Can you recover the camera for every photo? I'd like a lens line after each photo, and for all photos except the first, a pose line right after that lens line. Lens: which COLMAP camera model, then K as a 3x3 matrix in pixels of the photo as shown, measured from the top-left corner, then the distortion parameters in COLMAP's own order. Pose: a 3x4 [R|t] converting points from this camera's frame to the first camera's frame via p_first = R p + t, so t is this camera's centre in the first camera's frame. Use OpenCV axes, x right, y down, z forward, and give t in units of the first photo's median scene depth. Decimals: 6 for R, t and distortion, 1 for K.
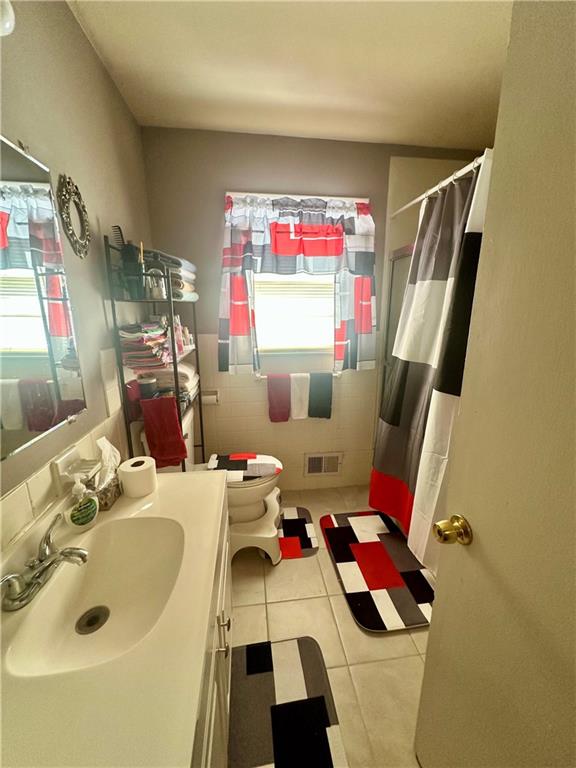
lens RADIAL K [[304.7, 0, 286.5], [0, 304.7, 383.3], [0, 0, 1]] dist [-0.002845, 0.000805]
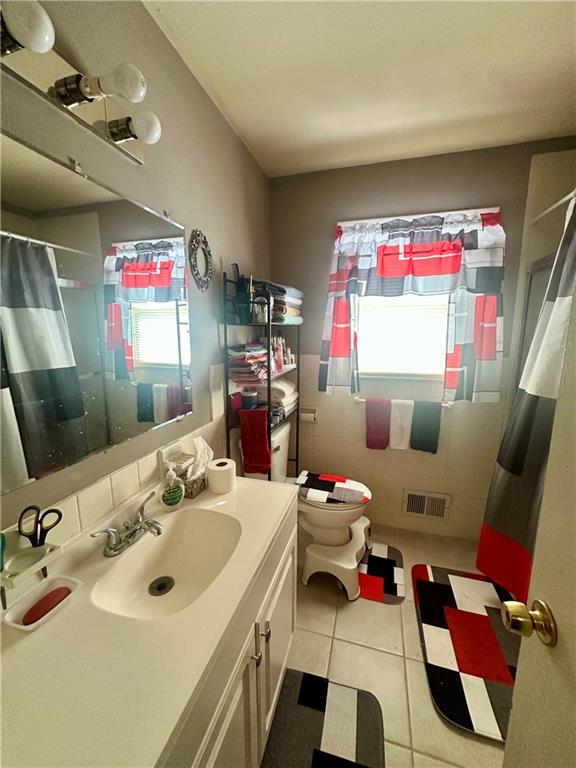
lens RADIAL K [[304.7, 0, 287.4], [0, 304.7, 383.3], [0, 0, 1]] dist [-0.002845, 0.000805]
pose [[0.918016, 0.067688, -0.390724, 0.102745], [-0.094657, 0.994245, -0.050159, -0.003098], [0.385080, 0.083032, 0.919140, 0.007474]]
